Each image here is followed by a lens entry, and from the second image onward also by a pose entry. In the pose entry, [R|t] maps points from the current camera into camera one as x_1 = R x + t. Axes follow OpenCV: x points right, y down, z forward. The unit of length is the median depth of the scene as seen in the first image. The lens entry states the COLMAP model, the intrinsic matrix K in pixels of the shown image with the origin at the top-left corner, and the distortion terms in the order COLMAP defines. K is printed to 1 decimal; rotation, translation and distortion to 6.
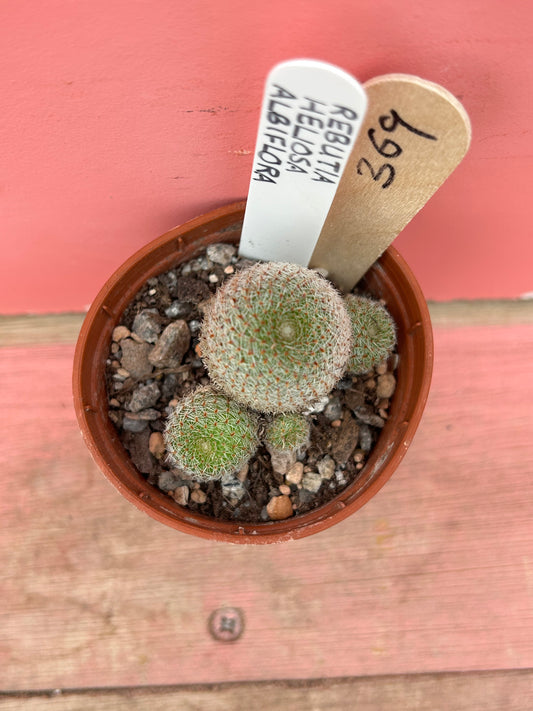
lens RADIAL K [[582.7, 0, 265.9], [0, 582.7, 356.6], [0, 0, 1]] dist [0.015434, -0.057768]
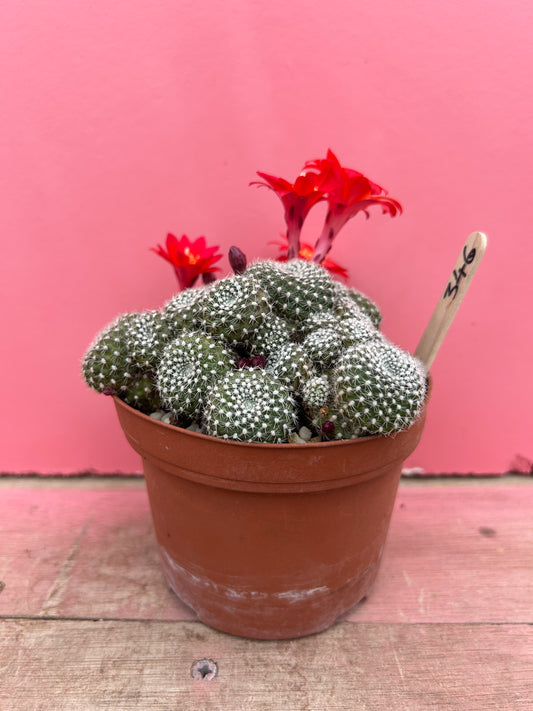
lens RADIAL K [[582.7, 0, 265.0], [0, 582.7, 362.7], [0, 0, 1]] dist [0.015434, -0.057768]
pose [[0.998771, -0.000340, -0.049567, 0.142211], [-0.043370, 0.478208, -0.877175, 1.544511], [0.024001, 0.878247, 0.477605, -0.303001]]
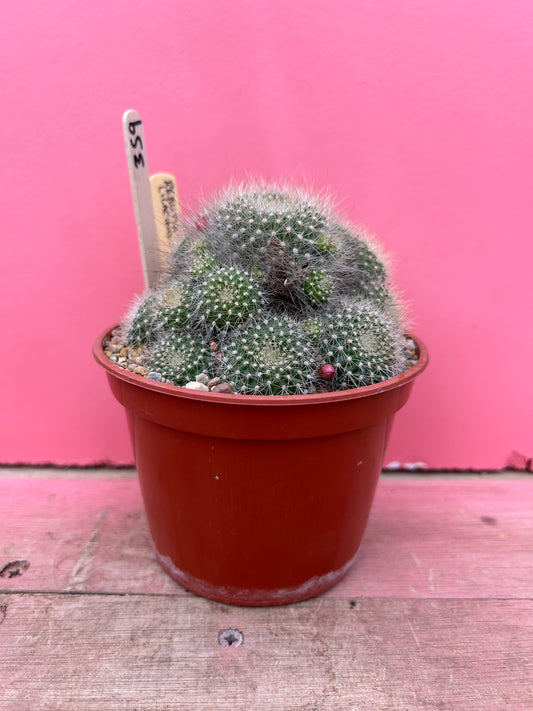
lens RADIAL K [[582.7, 0, 268.7], [0, 582.7, 360.5], [0, 0, 1]] dist [0.015434, -0.057768]
pose [[0.999822, 0.016162, -0.009694, 0.028927], [-0.015774, 0.436208, -0.899707, 1.685010], [-0.010312, 0.899701, 0.436386, -0.261199]]
